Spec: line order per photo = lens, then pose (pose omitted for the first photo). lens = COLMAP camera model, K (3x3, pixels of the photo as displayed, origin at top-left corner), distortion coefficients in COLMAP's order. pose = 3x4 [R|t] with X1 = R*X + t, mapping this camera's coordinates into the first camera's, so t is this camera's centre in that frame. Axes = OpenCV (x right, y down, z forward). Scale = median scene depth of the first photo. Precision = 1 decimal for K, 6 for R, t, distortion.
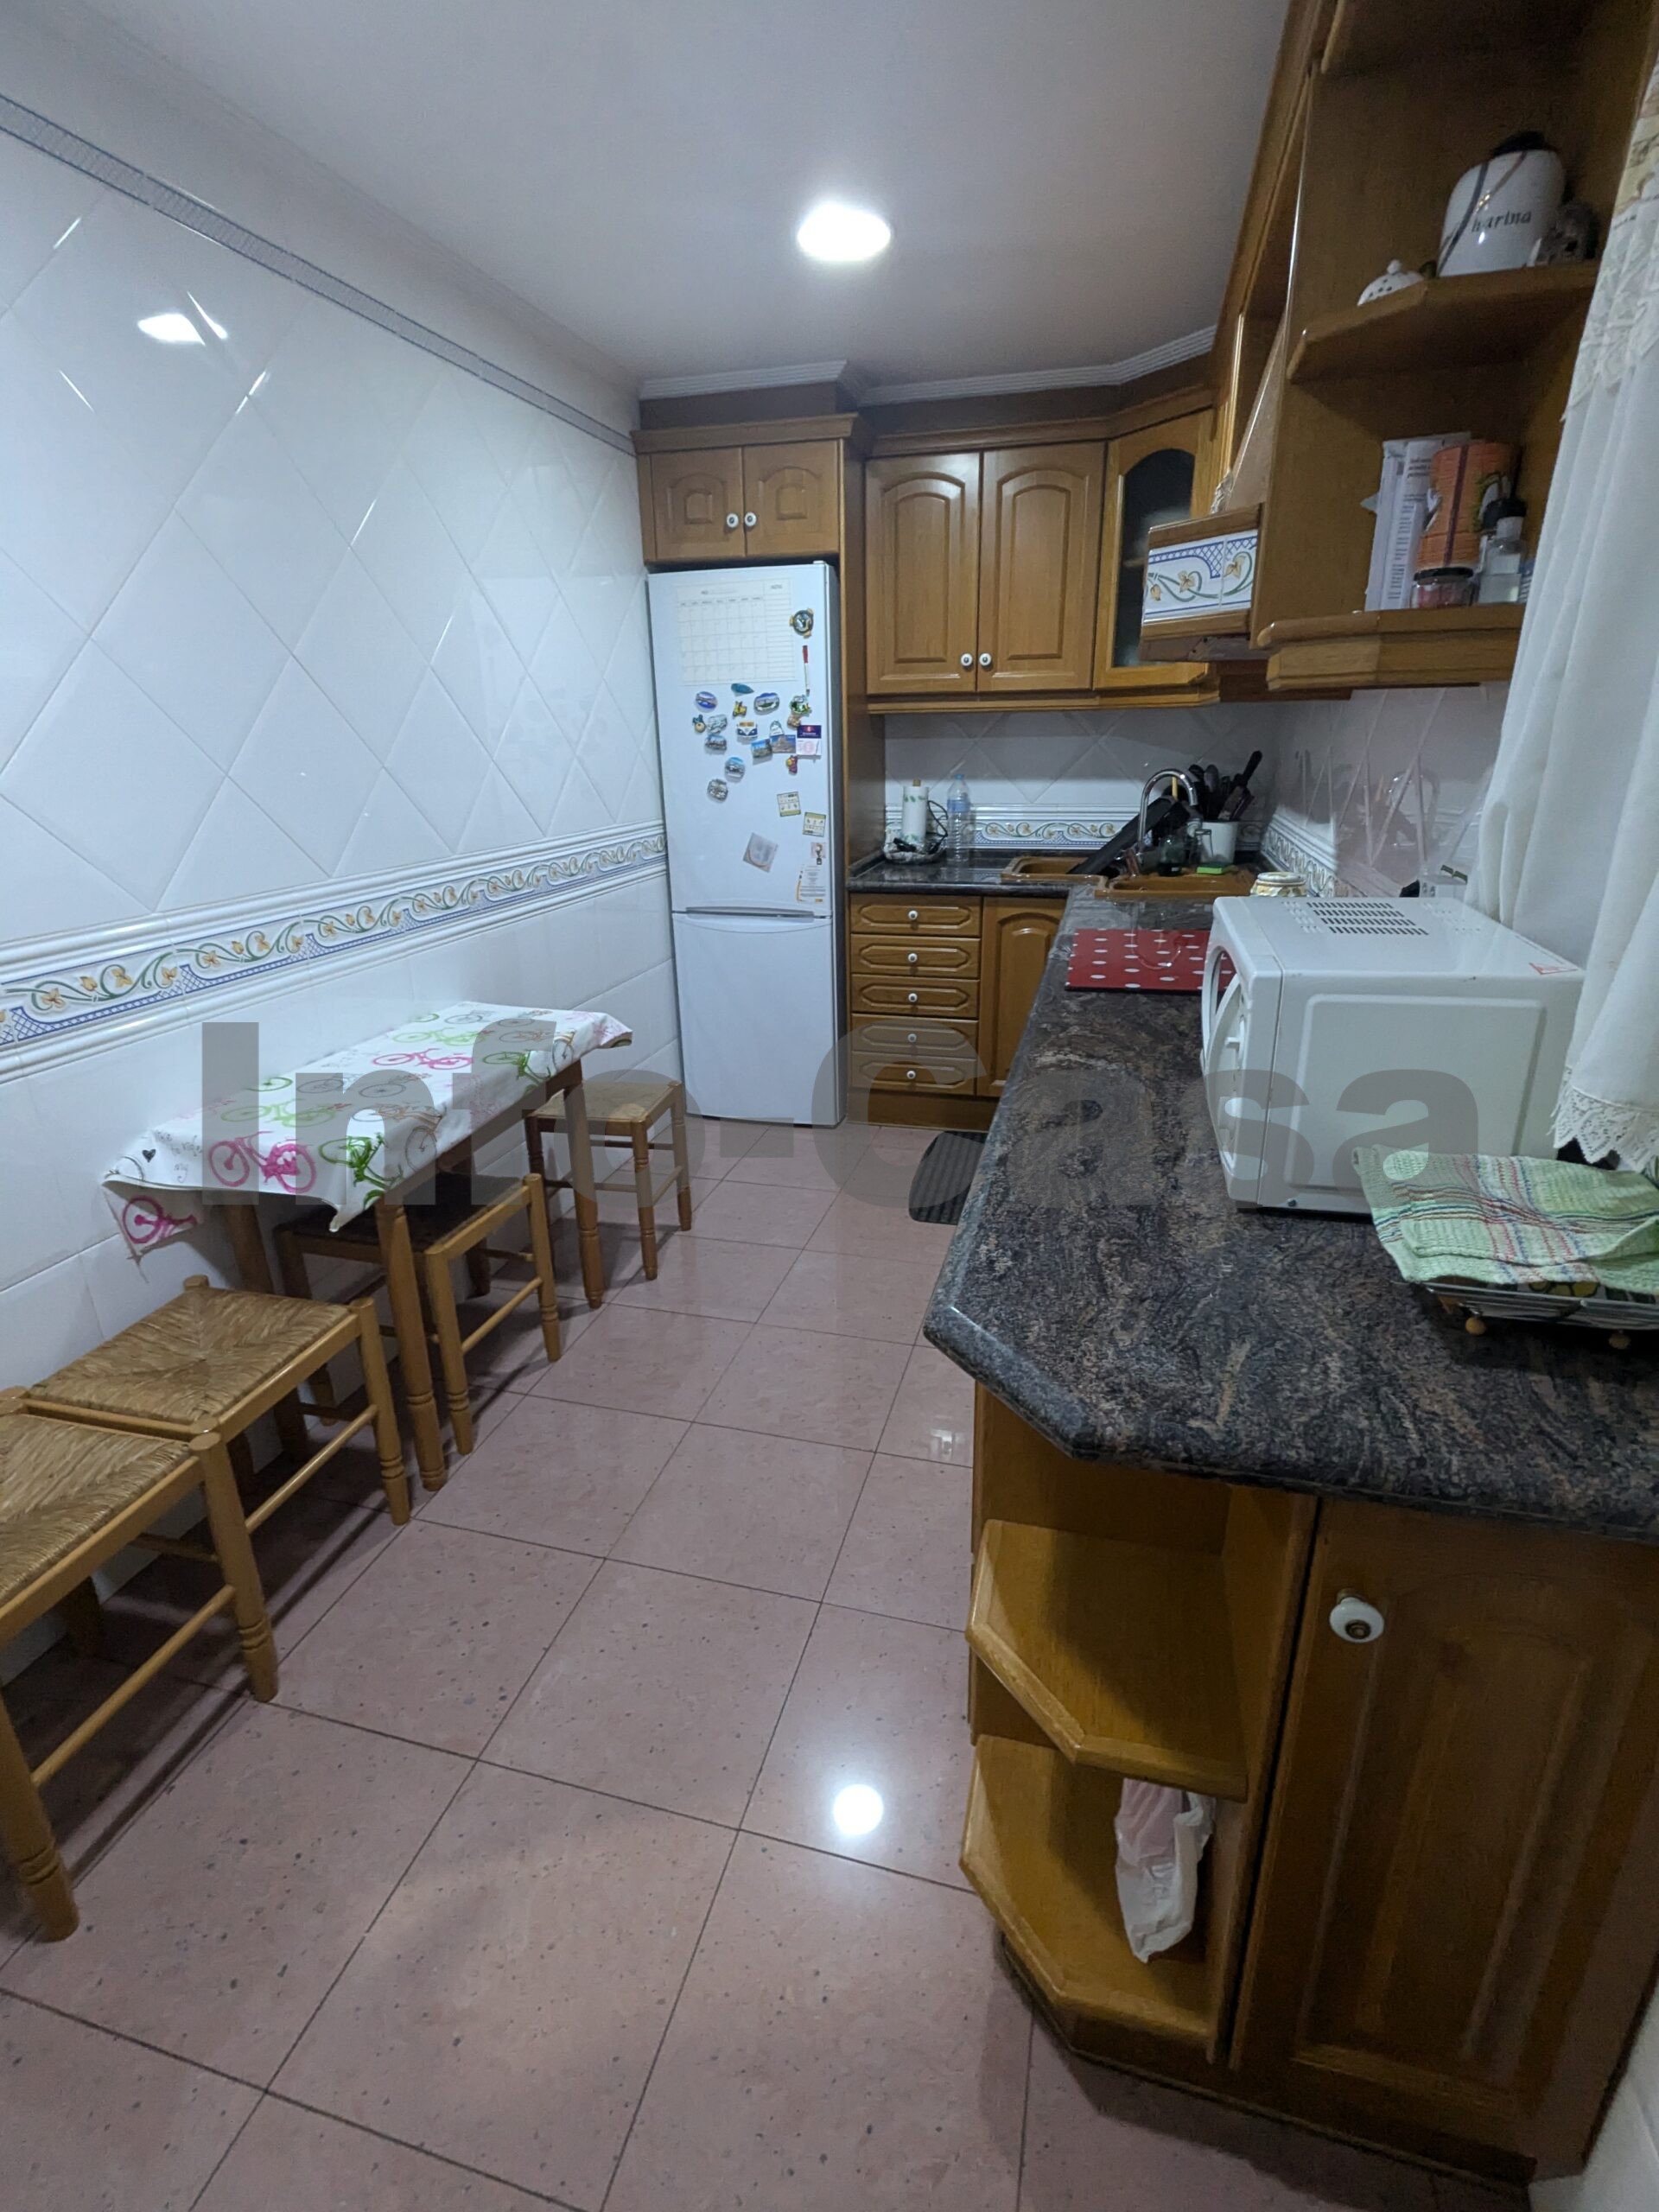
lens RADIAL K [[1046.9, 0, 833.1], [0, 1046.9, 1107.8], [0, 0, 1]] dist [-0.001315, 0.003011]
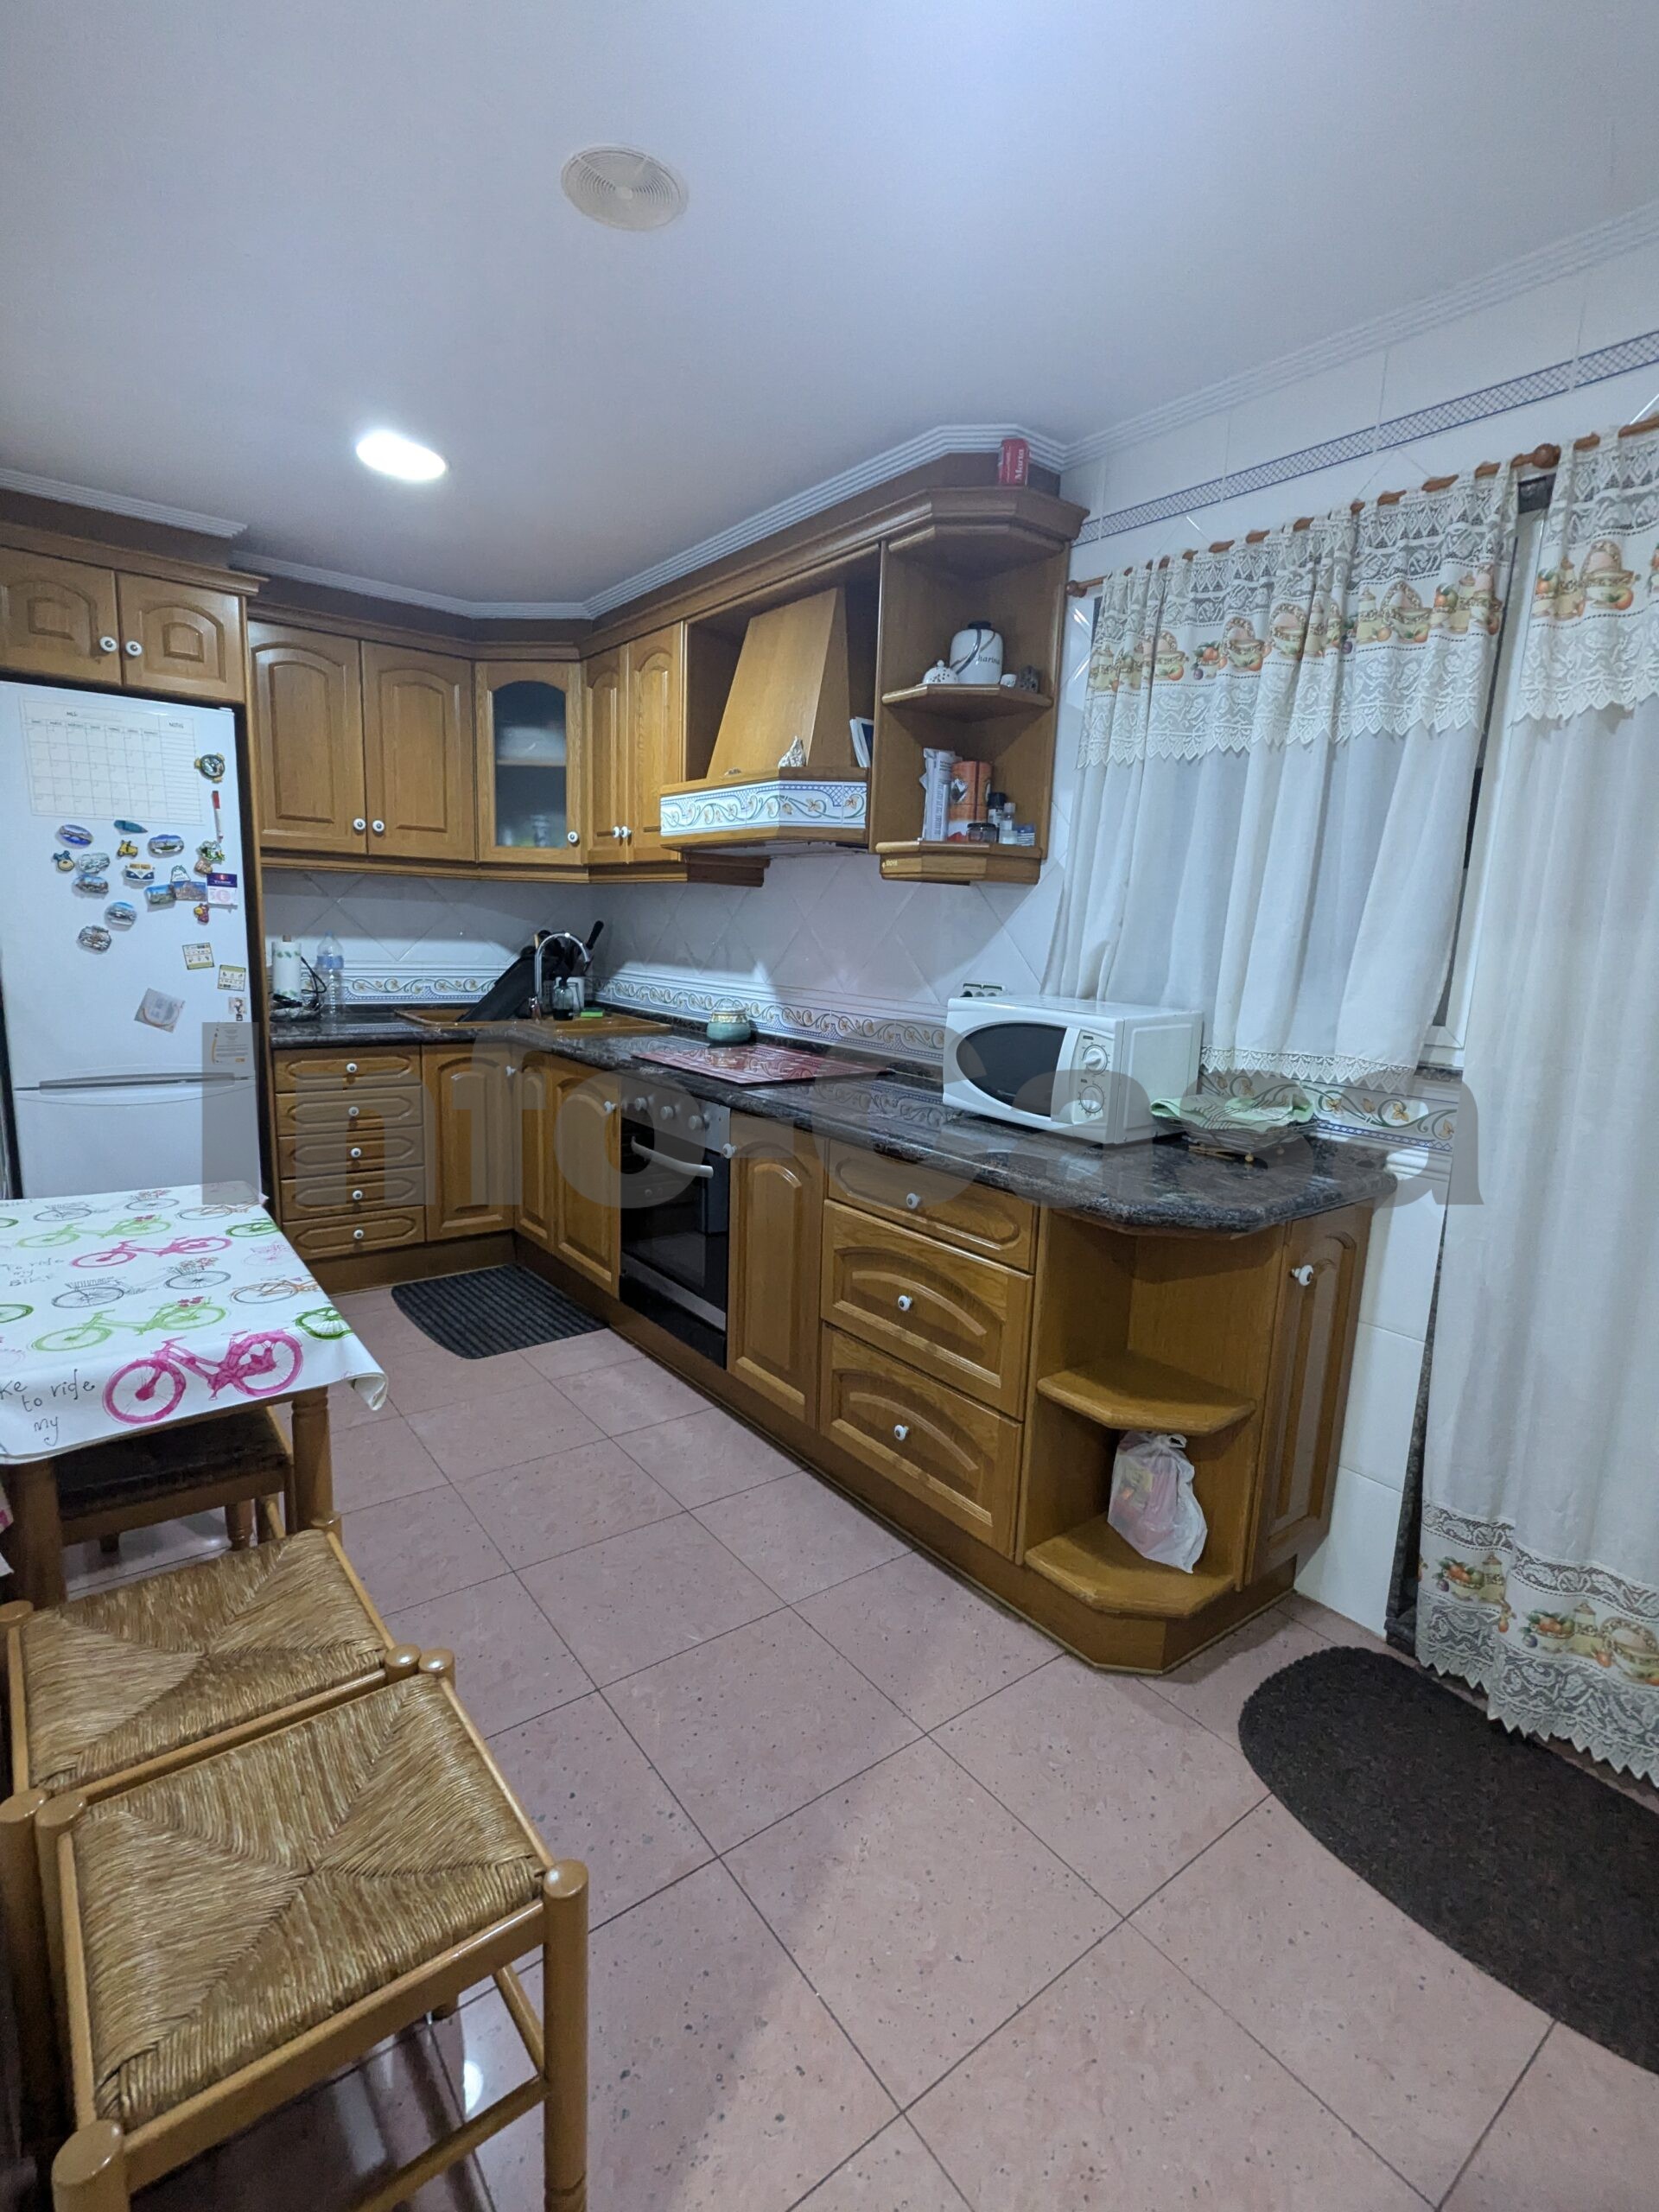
lens RADIAL K [[1046.9, 0, 829.0], [0, 1046.9, 1107.3], [0, 0, 1]] dist [-0.001315, 0.003011]
pose [[0.607537, -0.099828, 0.787993, -0.442516], [0.226903, 0.972542, -0.051733, 0.003434], [-0.761192, 0.210228, 0.613507, 0.072276]]
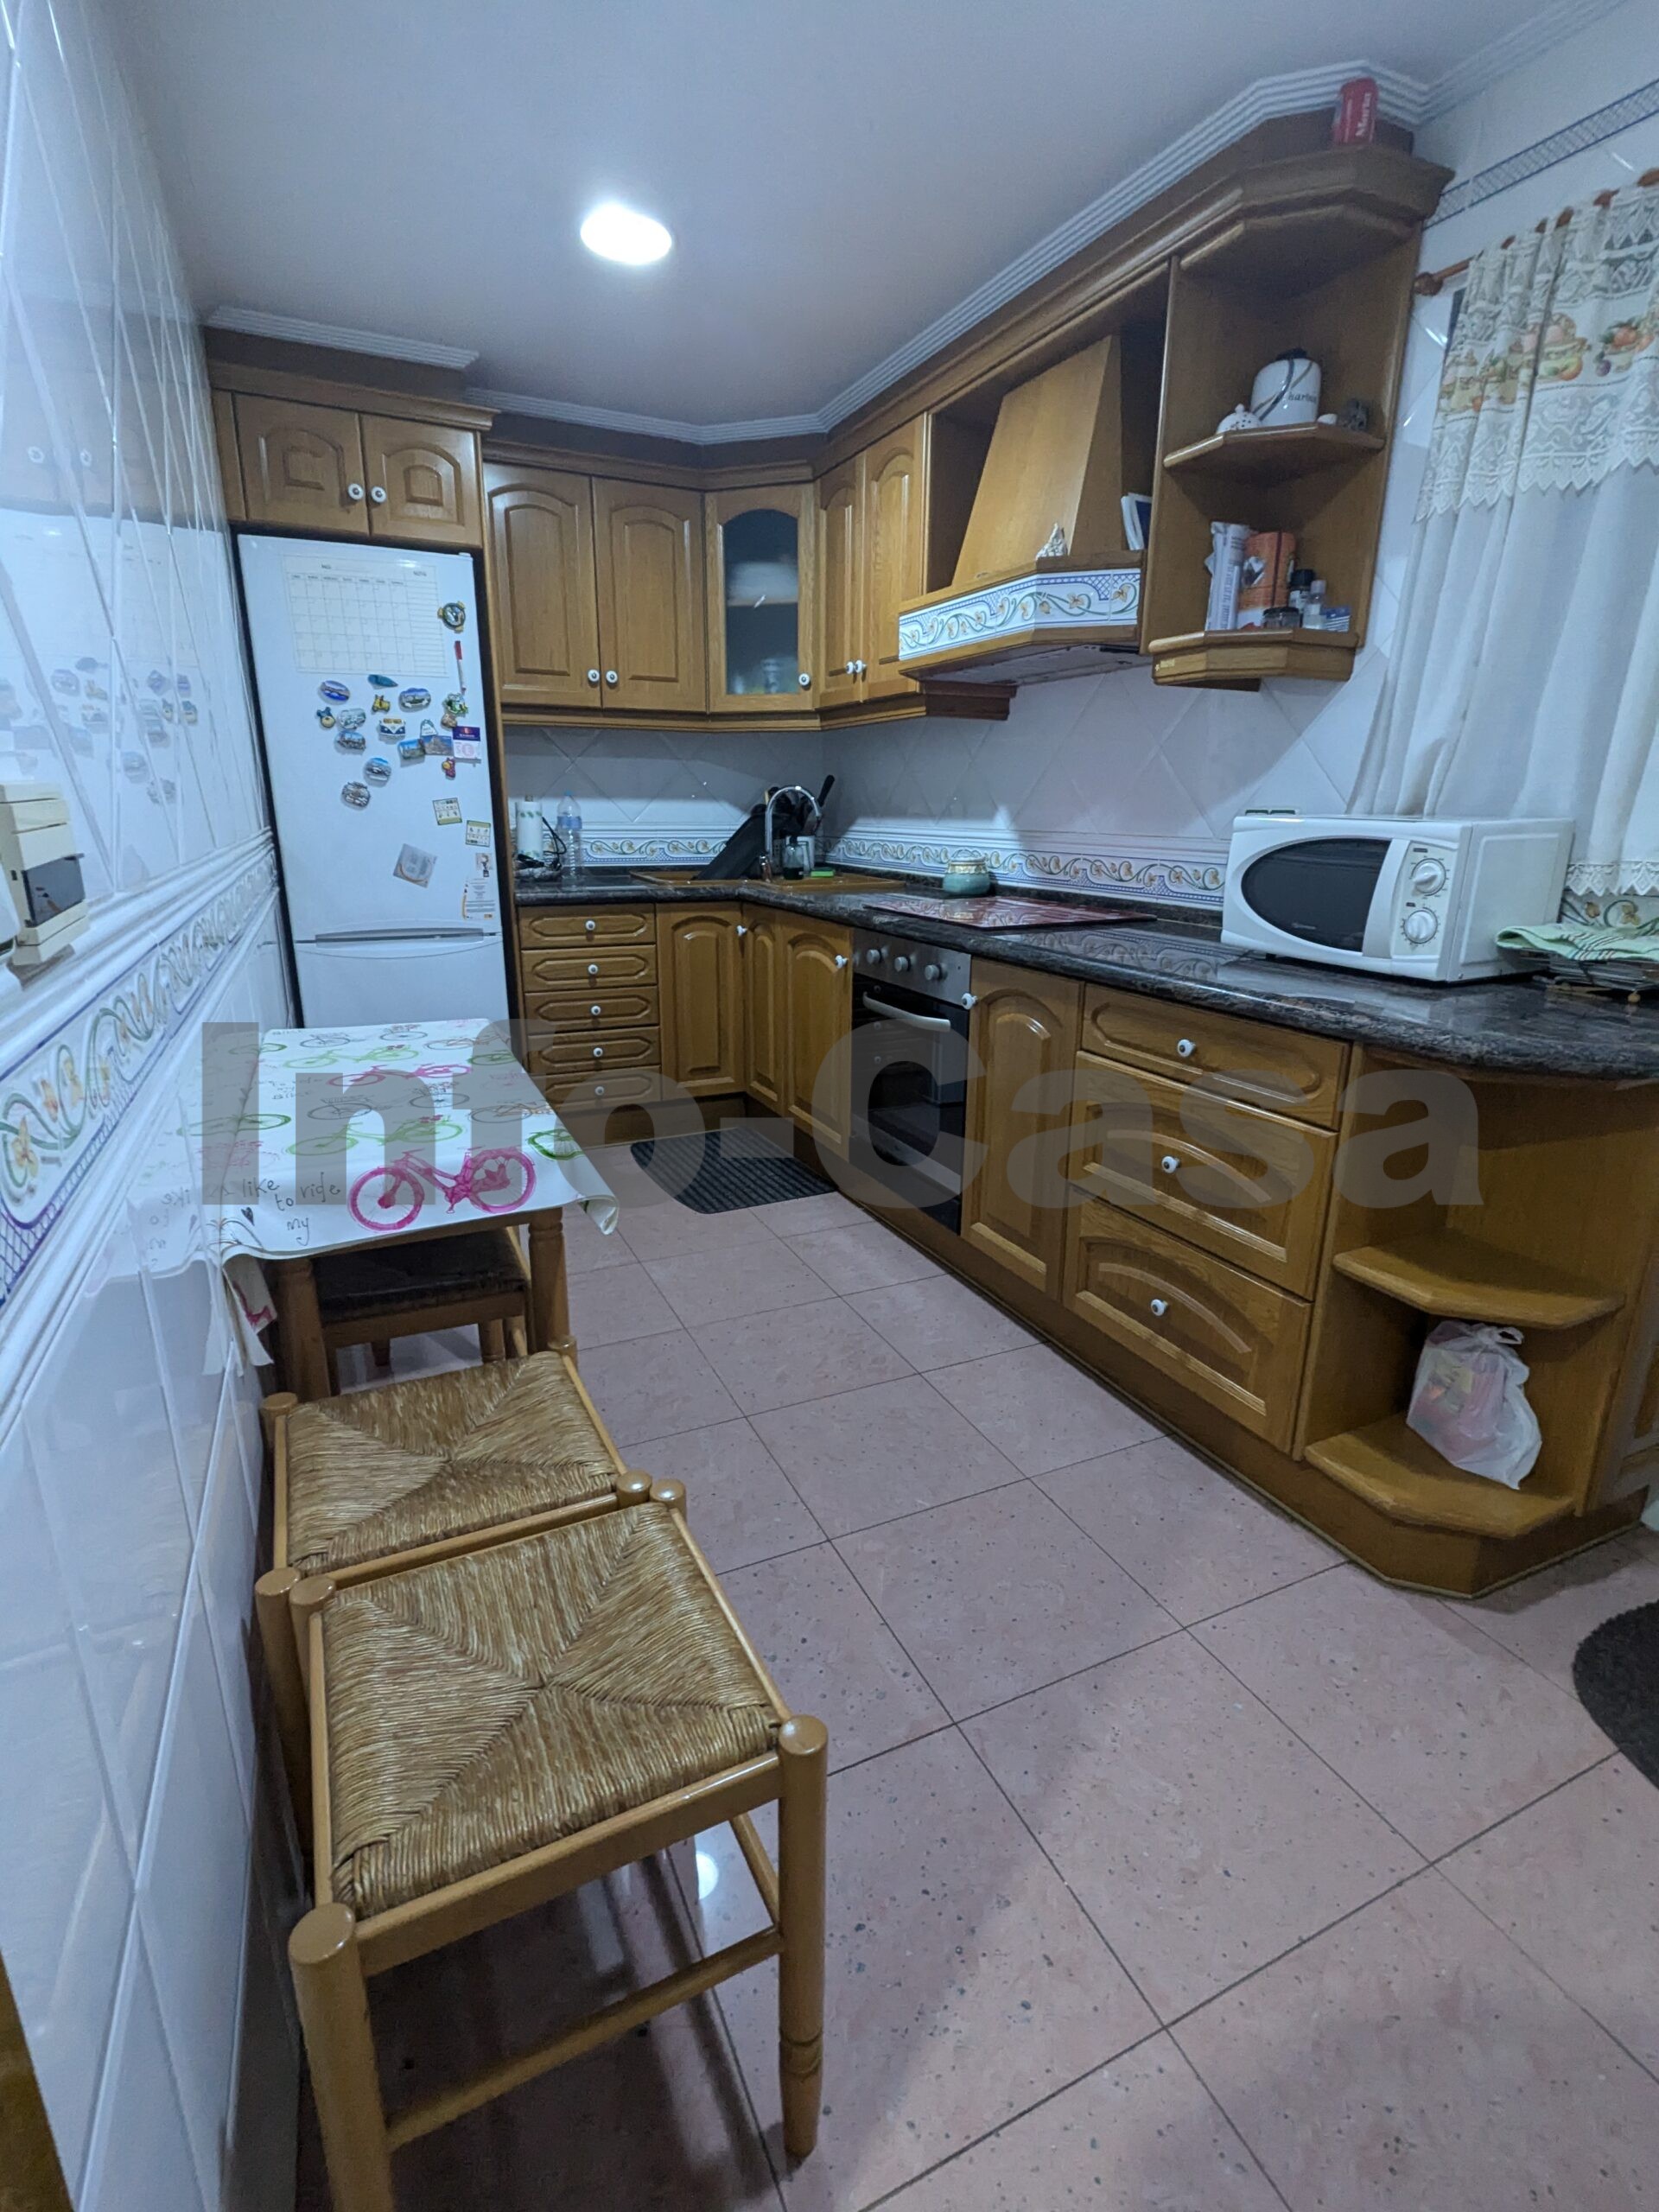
lens RADIAL K [[1046.9, 0, 830.6], [0, 1046.9, 1107.1], [0, 0, 1]] dist [-0.001315, 0.003011]
pose [[0.759730, -0.160553, 0.630105, -0.414022], [0.204093, 0.978946, 0.003359, 0.026918], [-0.617378, 0.126048, 0.776502, 0.123252]]
